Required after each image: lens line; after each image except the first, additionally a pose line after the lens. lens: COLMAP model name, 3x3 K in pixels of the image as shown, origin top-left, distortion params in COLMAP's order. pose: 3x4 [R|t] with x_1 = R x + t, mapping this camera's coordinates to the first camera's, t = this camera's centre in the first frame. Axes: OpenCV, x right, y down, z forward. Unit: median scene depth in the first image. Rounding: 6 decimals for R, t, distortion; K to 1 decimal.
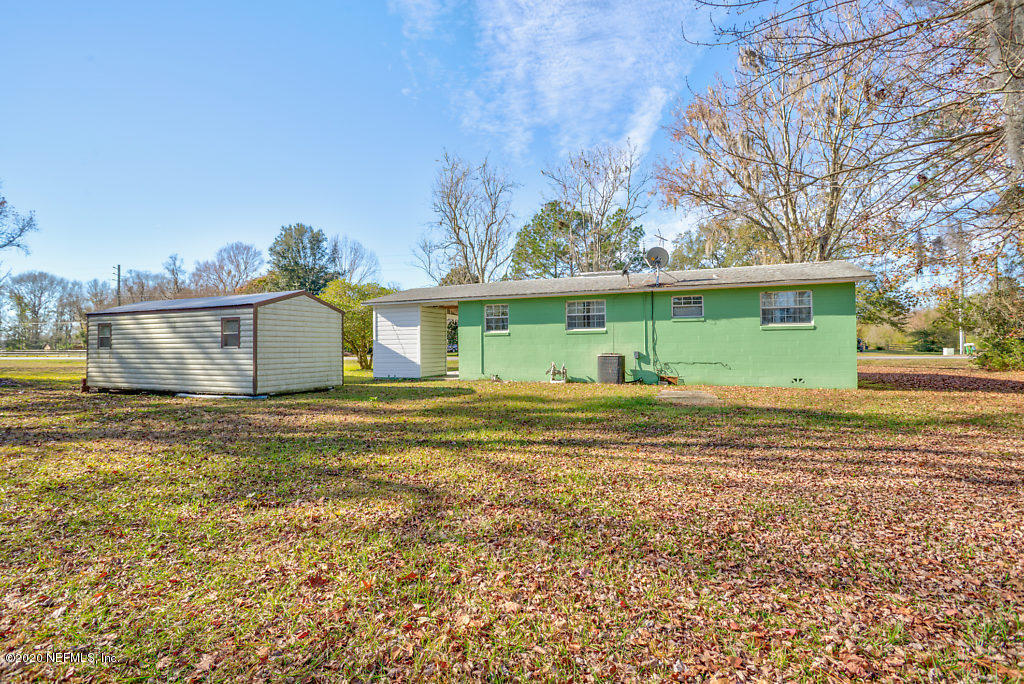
lens RADIAL K [[482.2, 0, 511.1], [0, 482.2, 338.7], [0, 0, 1]] dist [-0.001219, 0.000774]
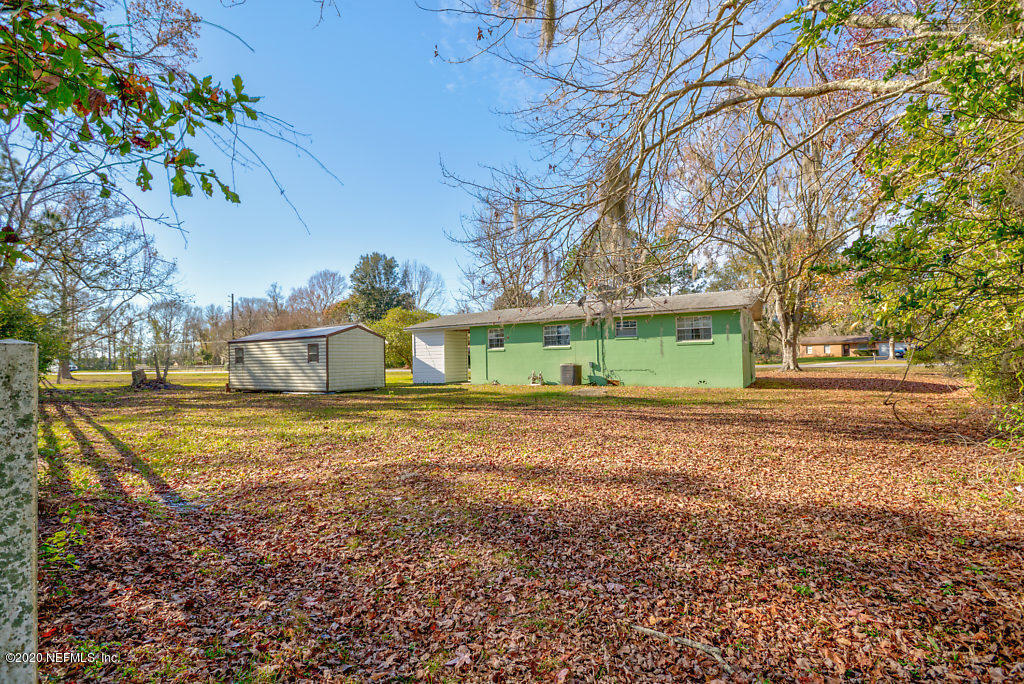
lens RADIAL K [[482.2, 0, 512.9], [0, 482.2, 345.7], [0, 0, 1]] dist [-0.001219, 0.000774]
pose [[0.988668, -0.016393, -0.149219, 0.208590], [0.014936, 0.999829, -0.010881, -0.006858], [0.149372, 0.008529, 0.988744, -0.322569]]
